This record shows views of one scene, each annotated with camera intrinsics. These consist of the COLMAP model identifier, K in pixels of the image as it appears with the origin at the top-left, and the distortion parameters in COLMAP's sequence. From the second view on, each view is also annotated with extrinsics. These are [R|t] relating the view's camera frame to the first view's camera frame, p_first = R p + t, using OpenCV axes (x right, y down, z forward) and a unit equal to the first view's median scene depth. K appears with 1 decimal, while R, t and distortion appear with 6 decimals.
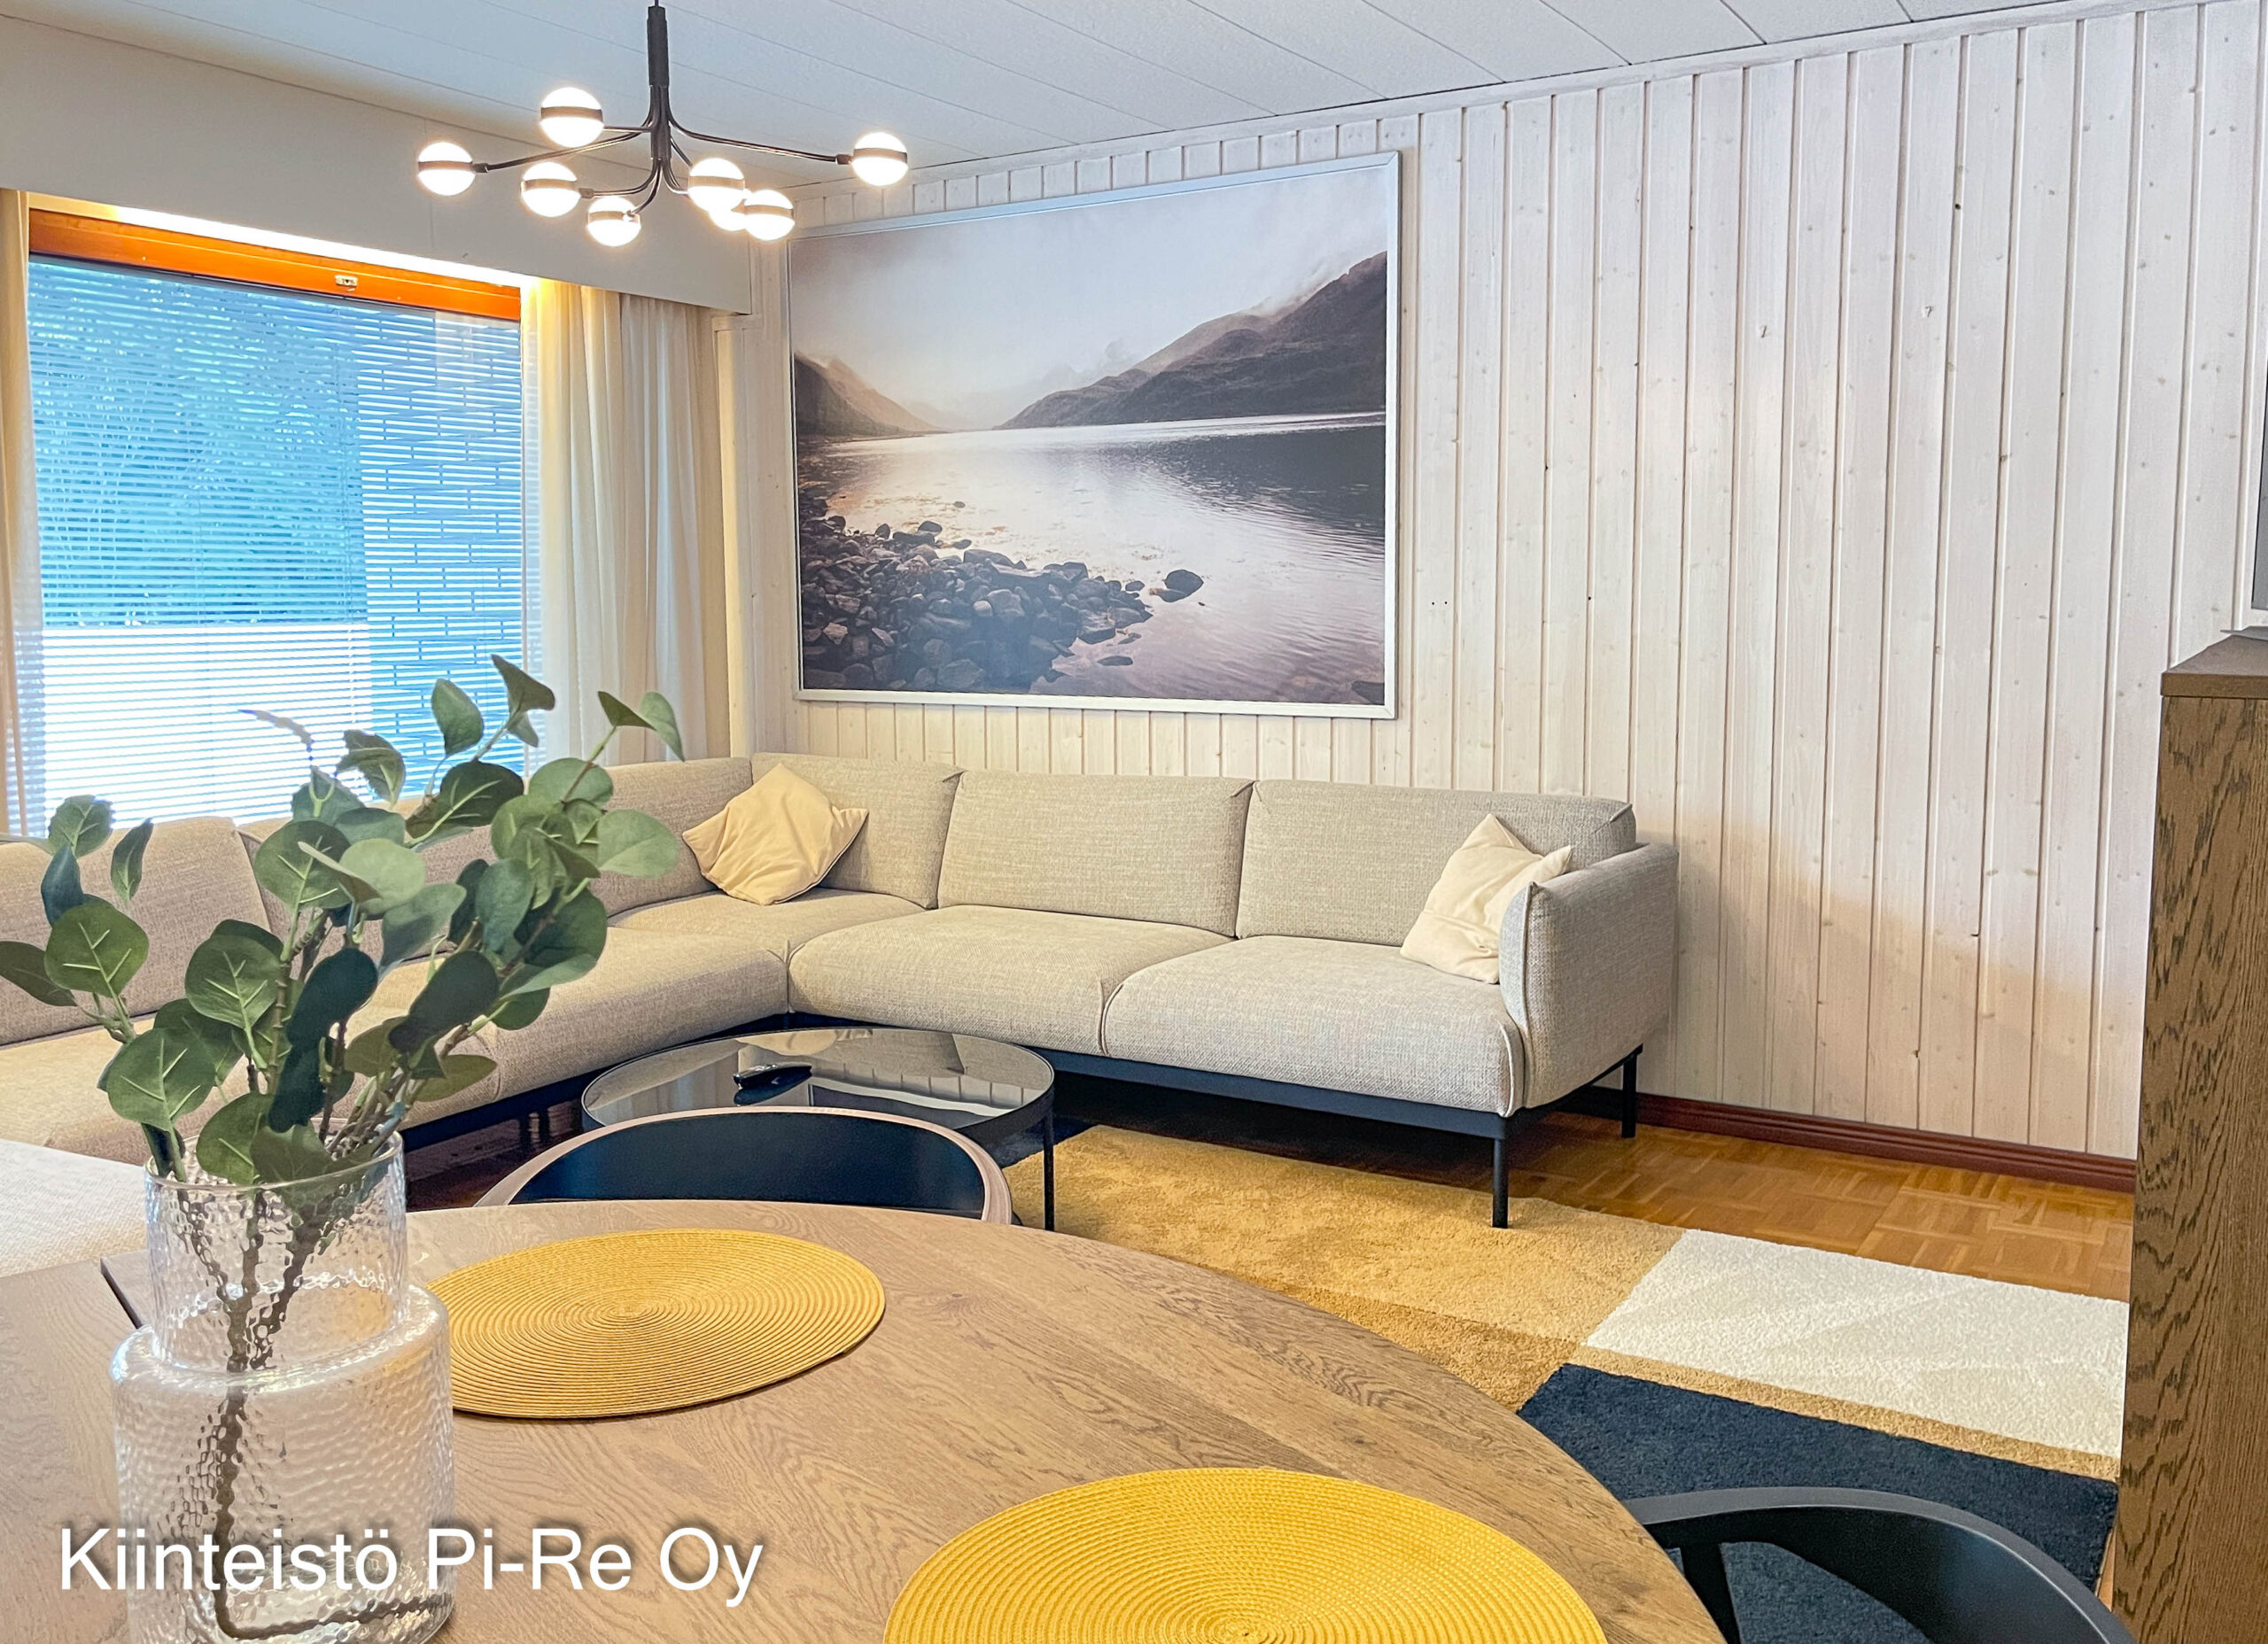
lens RADIAL K [[1921.5, 0, 1157.9], [0, 1921.5, 787.8], [0, 0, 1]] dist [-0.001571, -0.019273]
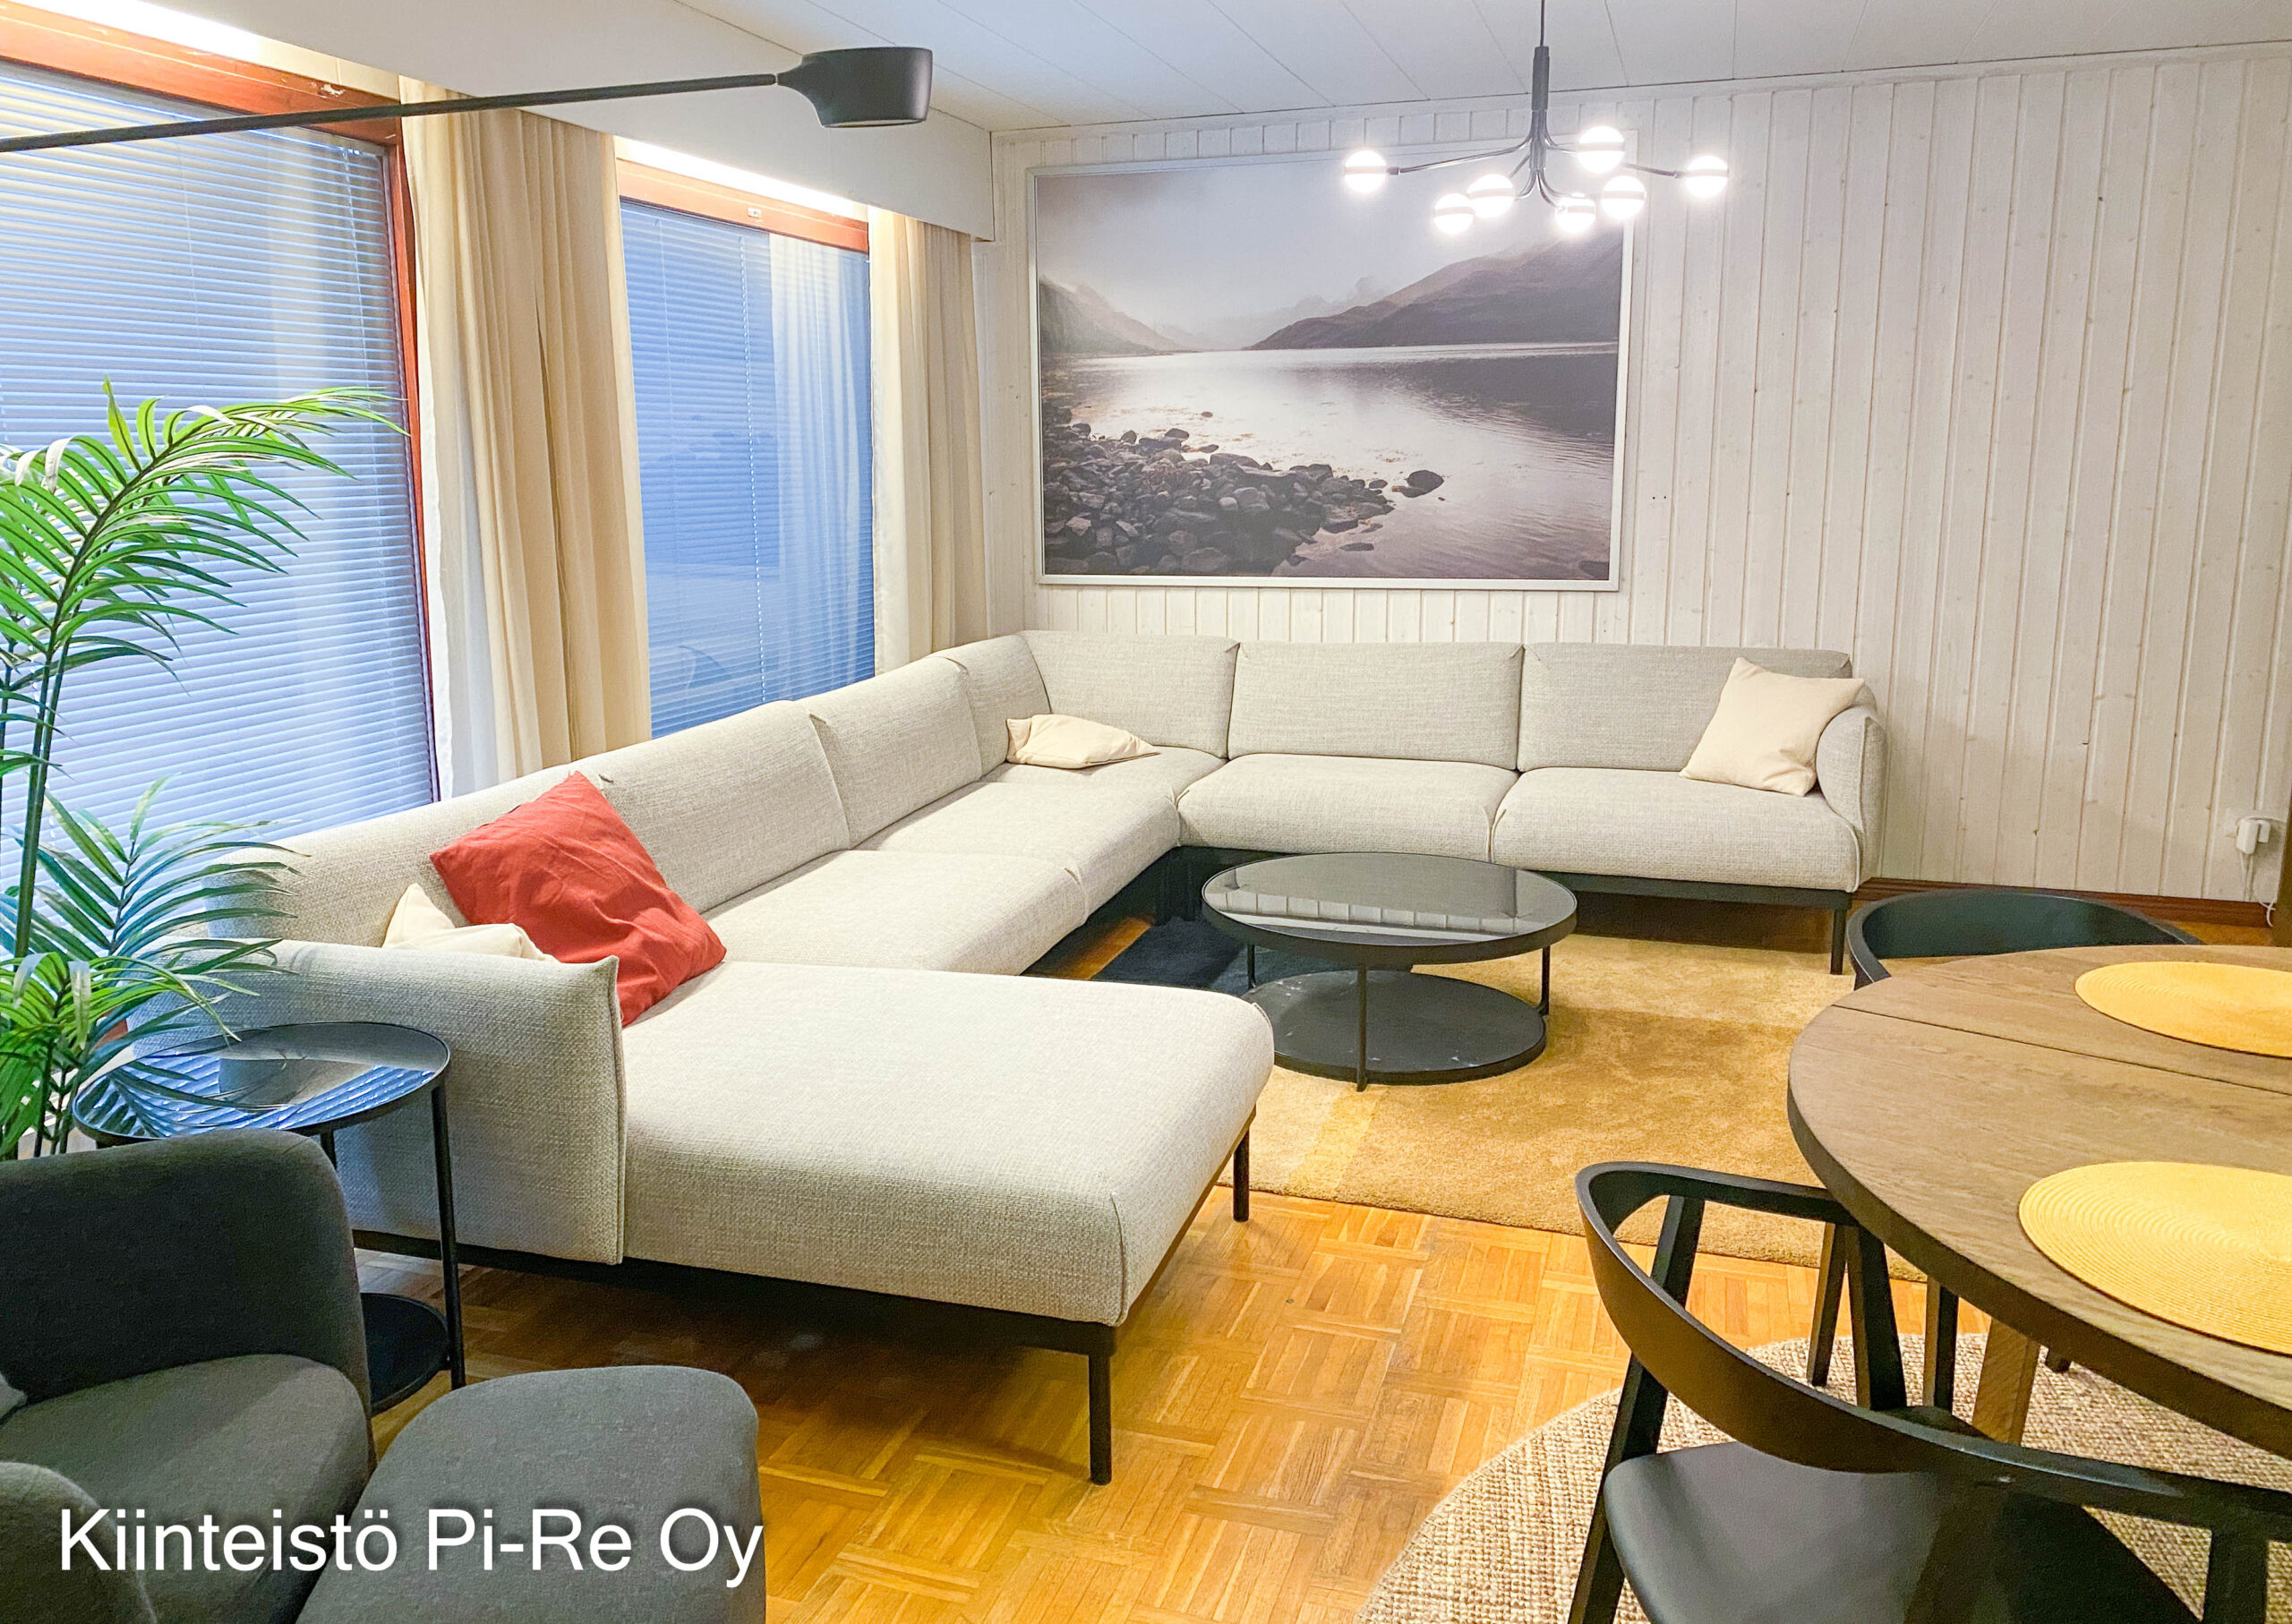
lens RADIAL K [[1729.7, 0, 1128.1], [0, 1729.7, 805.4], [0, 0, 1]] dist [-0.033276, 0.005576]
pose [[0.975639, -0.049140, 0.213809, -0.407252], [0.029337, 0.995061, 0.094829, -0.012046], [-0.217413, -0.086246, 0.972262, -0.034247]]
